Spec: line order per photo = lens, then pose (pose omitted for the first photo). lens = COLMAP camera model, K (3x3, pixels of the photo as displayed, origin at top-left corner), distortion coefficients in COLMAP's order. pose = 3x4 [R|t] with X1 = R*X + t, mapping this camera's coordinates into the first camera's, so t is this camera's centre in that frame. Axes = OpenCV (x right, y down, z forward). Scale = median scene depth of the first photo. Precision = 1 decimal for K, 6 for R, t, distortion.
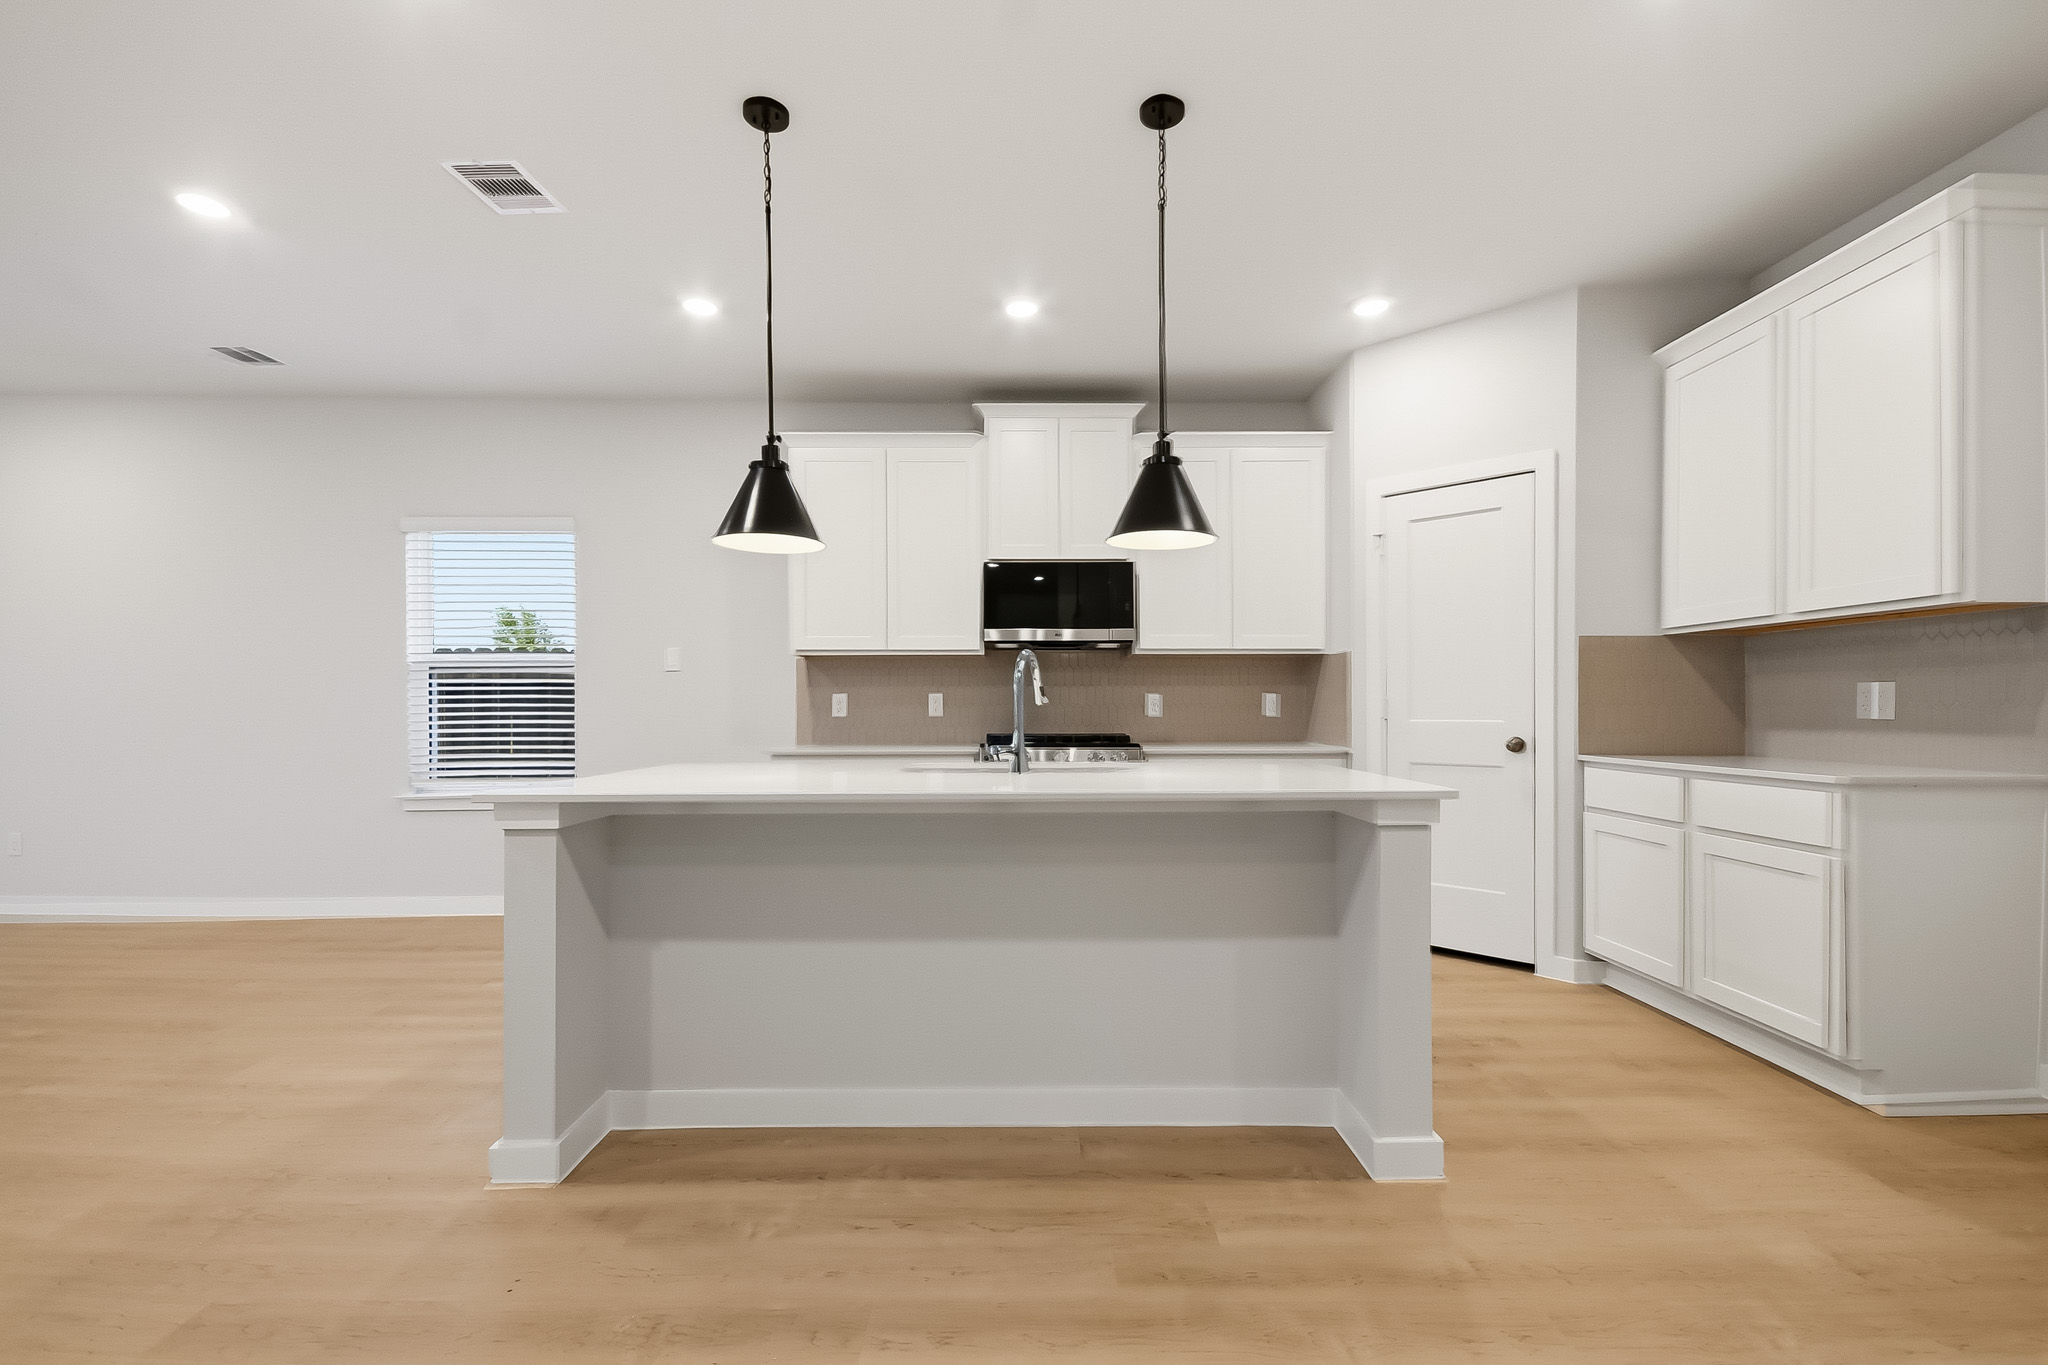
lens RADIAL K [[937.3, 0, 1024.0], [0, 937.3, 682.5], [0, 0, 1]] dist [0.000572, 0.000230]
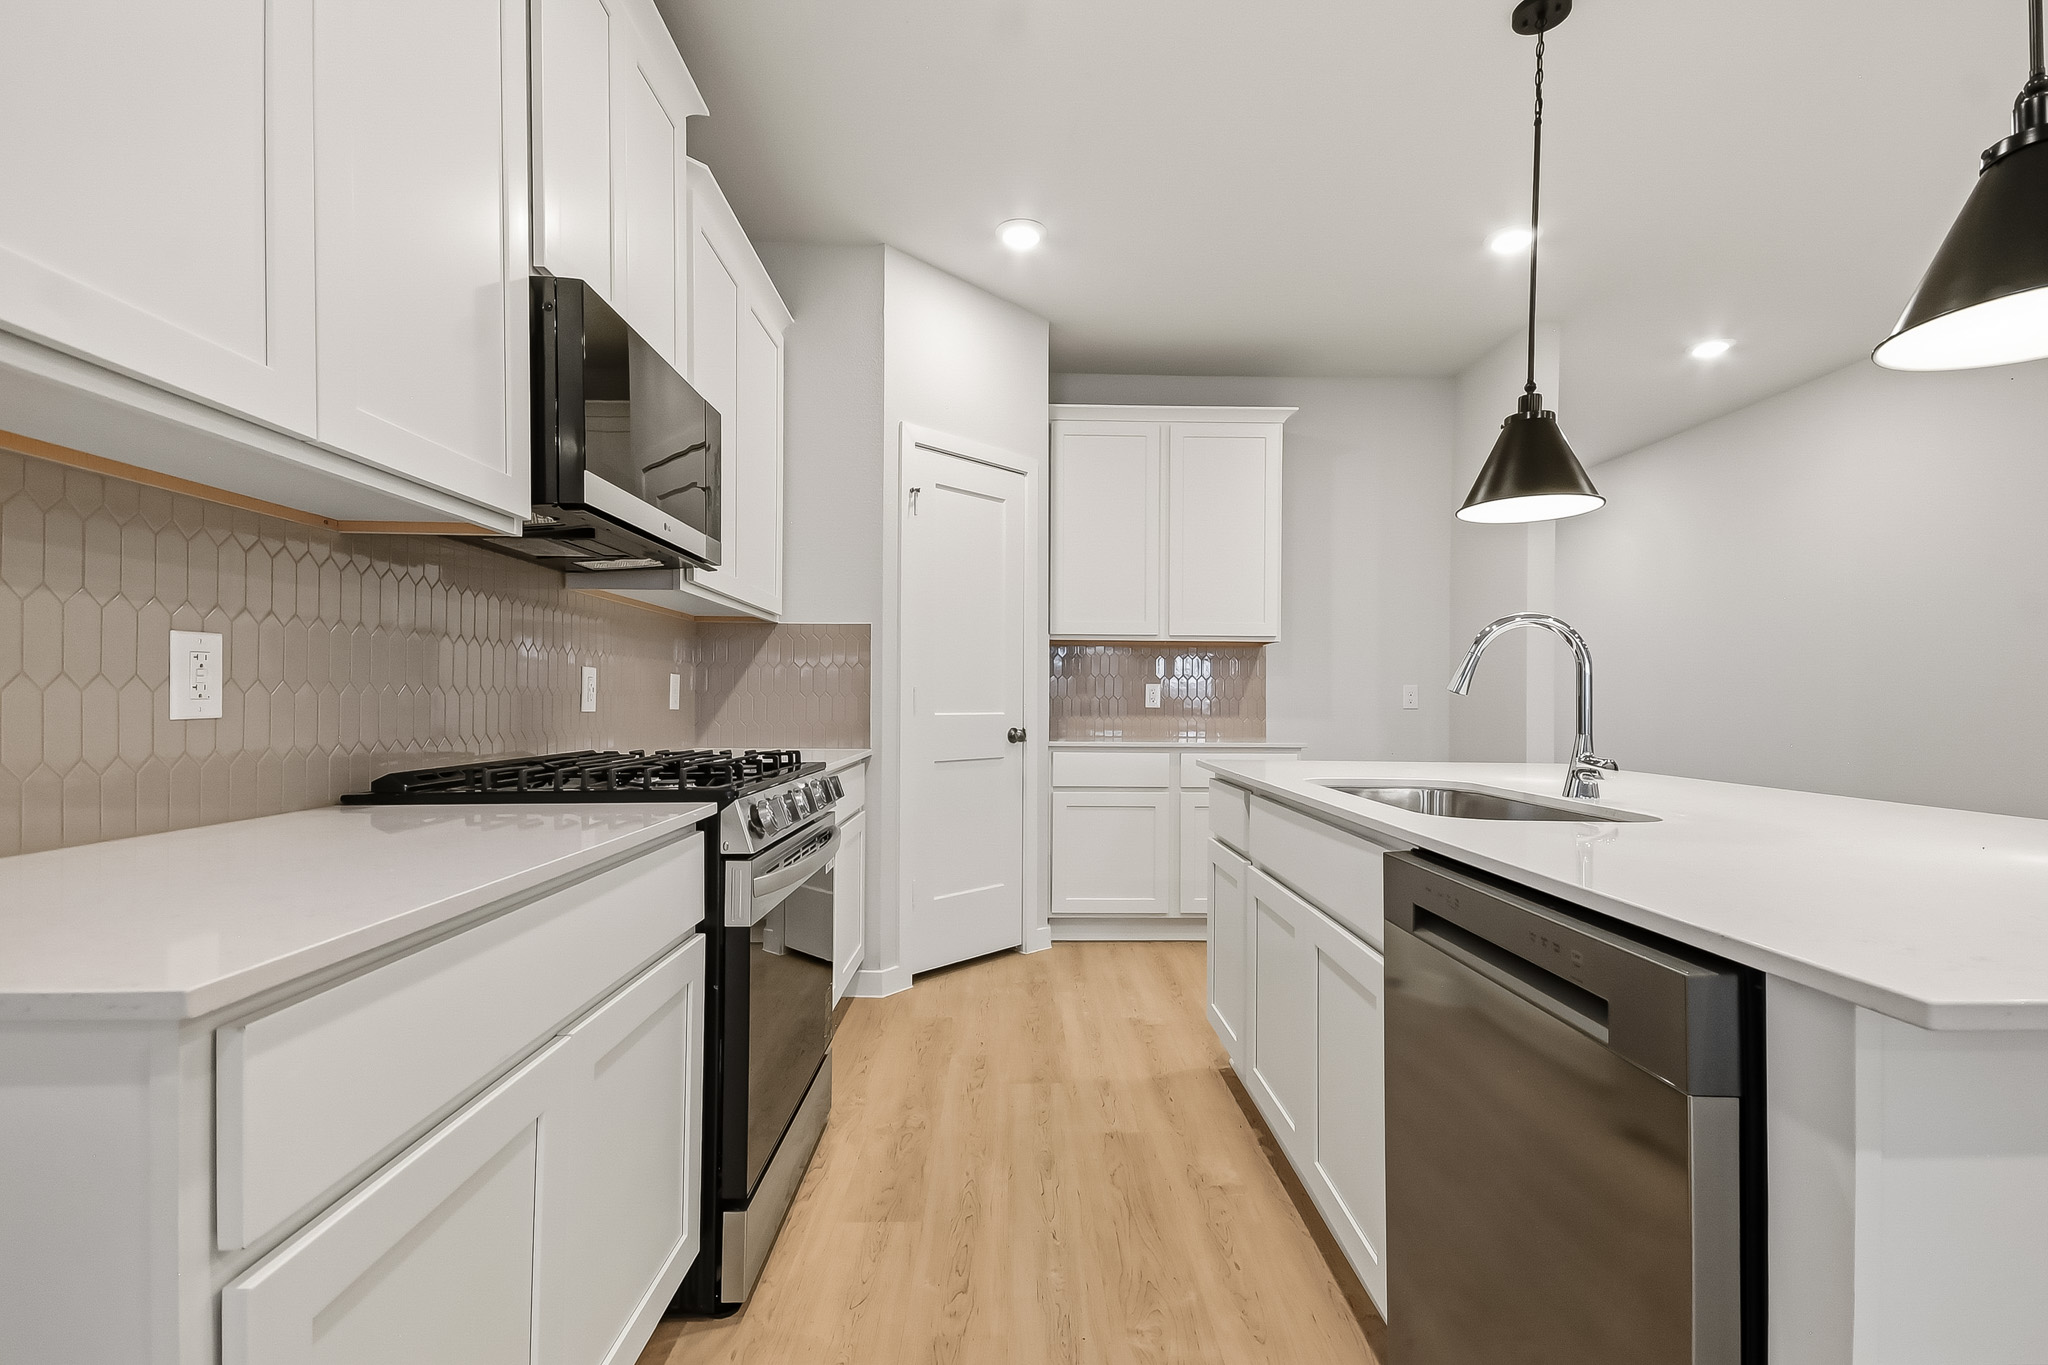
lens RADIAL K [[906.6, 0, 1028.8], [0, 906.6, 703.8], [0, 0, 1]] dist [0.001195, 0.000134]
pose [[-0.015884, 0.002782, 0.999870, -0.482482], [-0.026544, 0.999643, -0.003203, 0.035348], [-0.999521, -0.026591, -0.015804, 1.029699]]
